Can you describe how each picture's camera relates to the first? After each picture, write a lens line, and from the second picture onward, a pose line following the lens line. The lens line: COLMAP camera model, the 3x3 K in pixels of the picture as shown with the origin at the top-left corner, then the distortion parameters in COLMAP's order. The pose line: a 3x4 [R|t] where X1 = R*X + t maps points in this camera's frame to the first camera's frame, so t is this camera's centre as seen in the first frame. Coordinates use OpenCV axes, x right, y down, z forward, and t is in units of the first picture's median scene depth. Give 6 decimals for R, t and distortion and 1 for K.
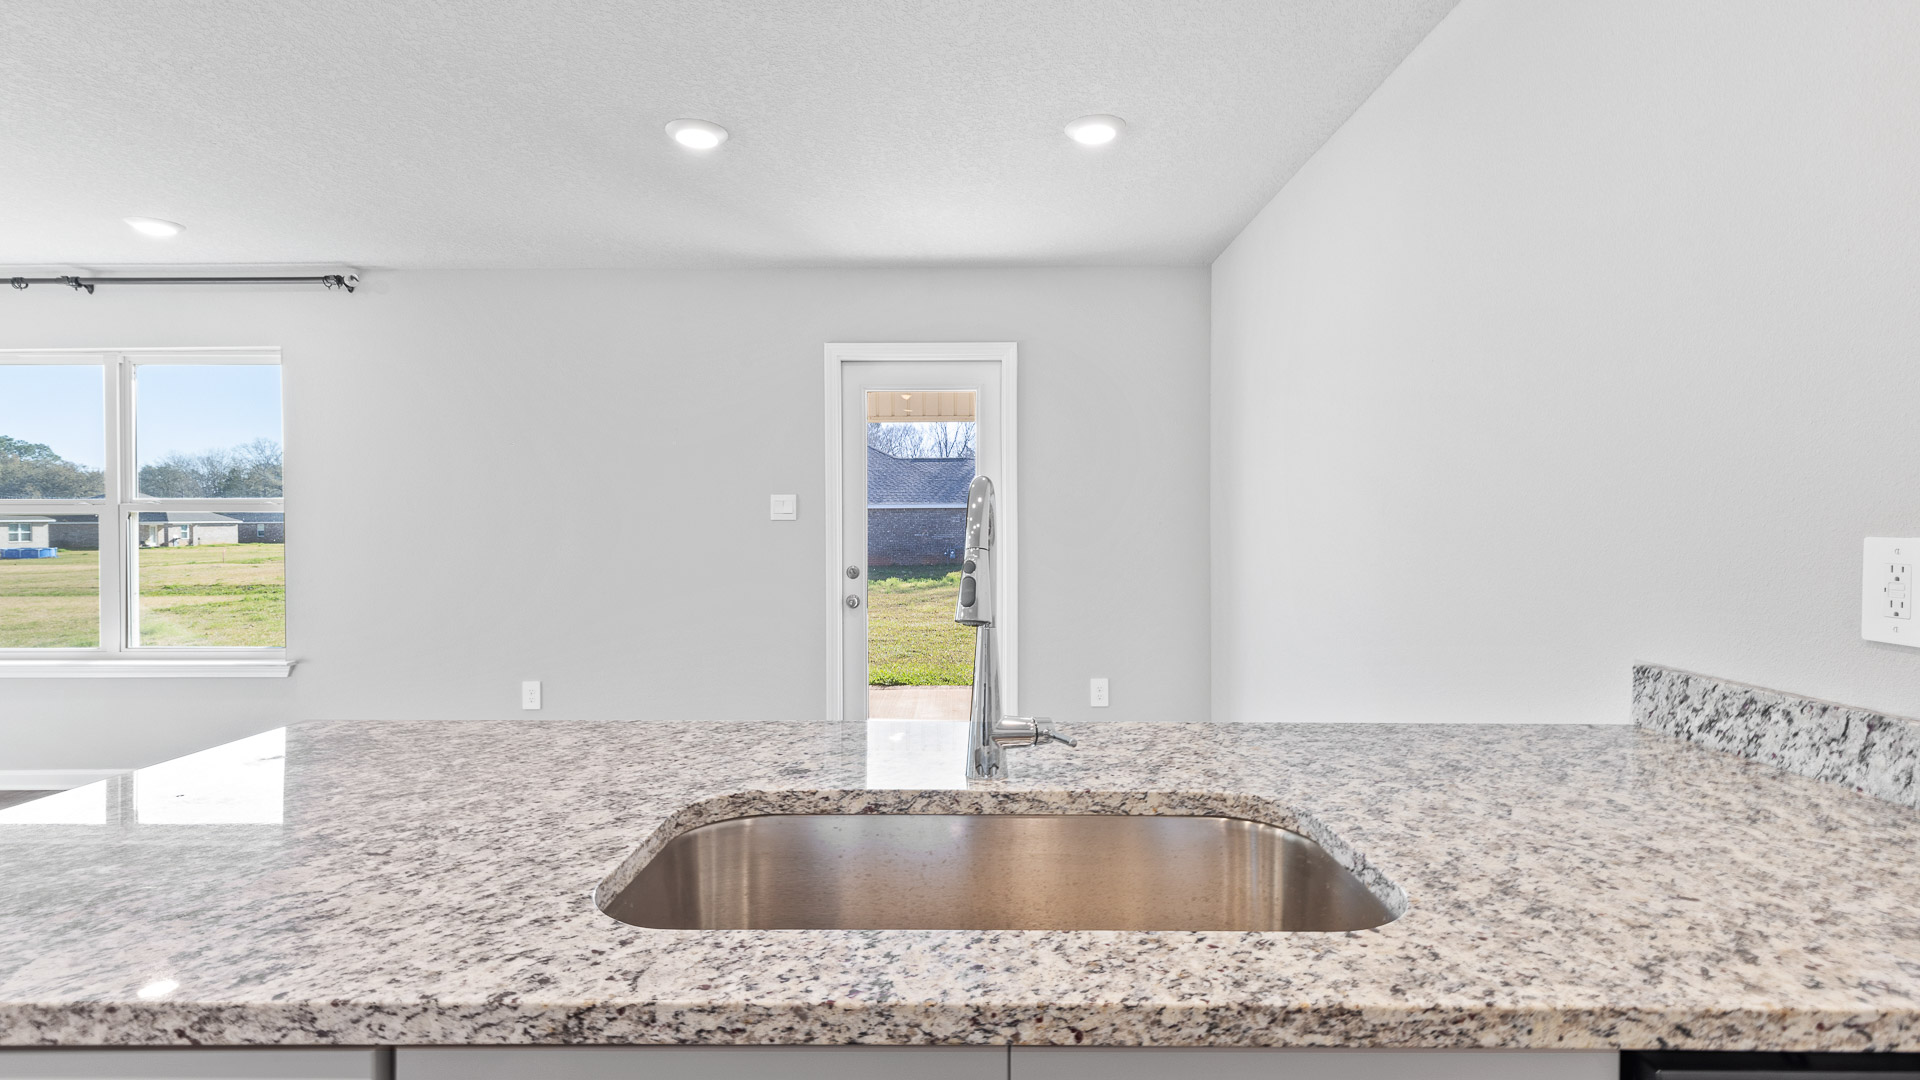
lens RADIAL K [[891.5, 0, 965.6], [0, 891.5, 530.7], [0, 0, 1]] dist [0.002827, 0.000505]
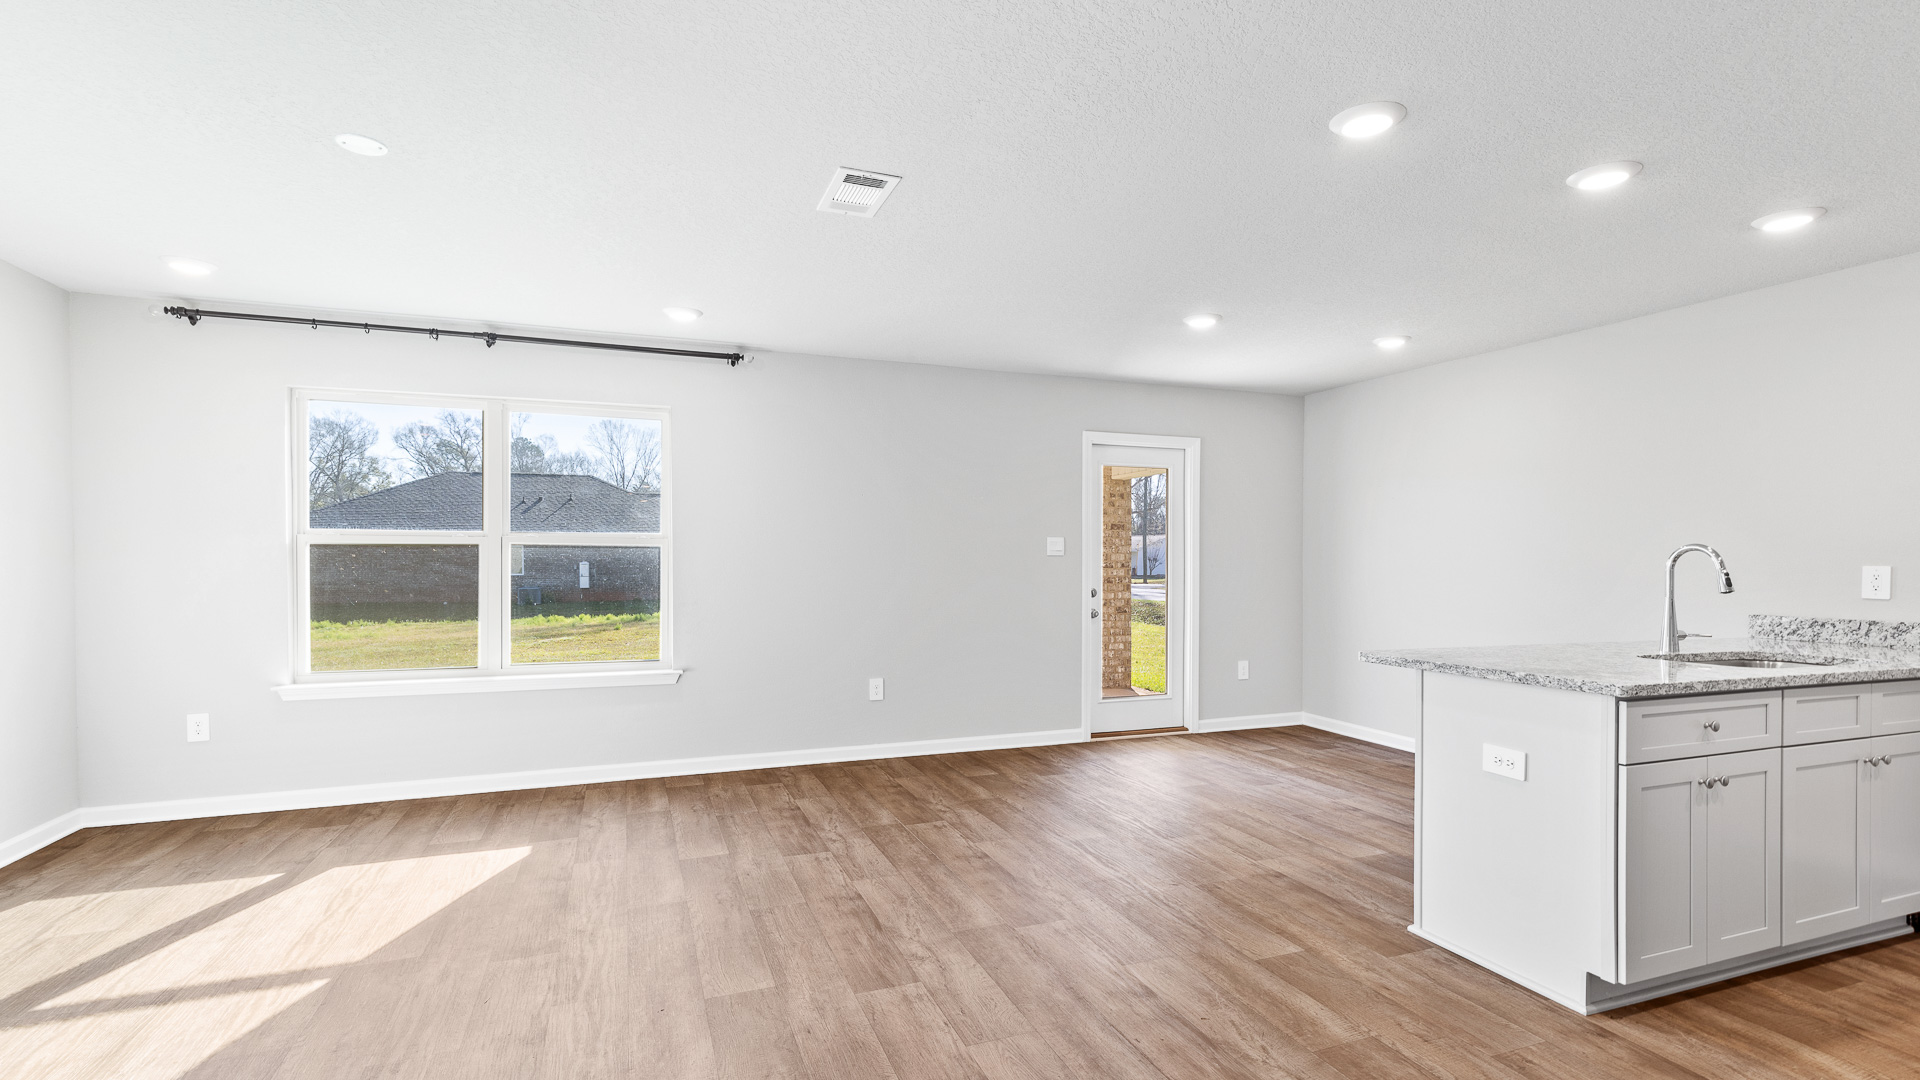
lens RADIAL K [[857.4, 0, 946.7], [0, 857.4, 562.7], [0, 0, 1]] dist [0.017900, -0.000226]
pose [[0.930652, 0.006679, 0.365845, -0.858372], [-0.005134, 0.999973, -0.005195, 0.007140], [-0.365870, 0.002957, 0.930661, -0.191487]]
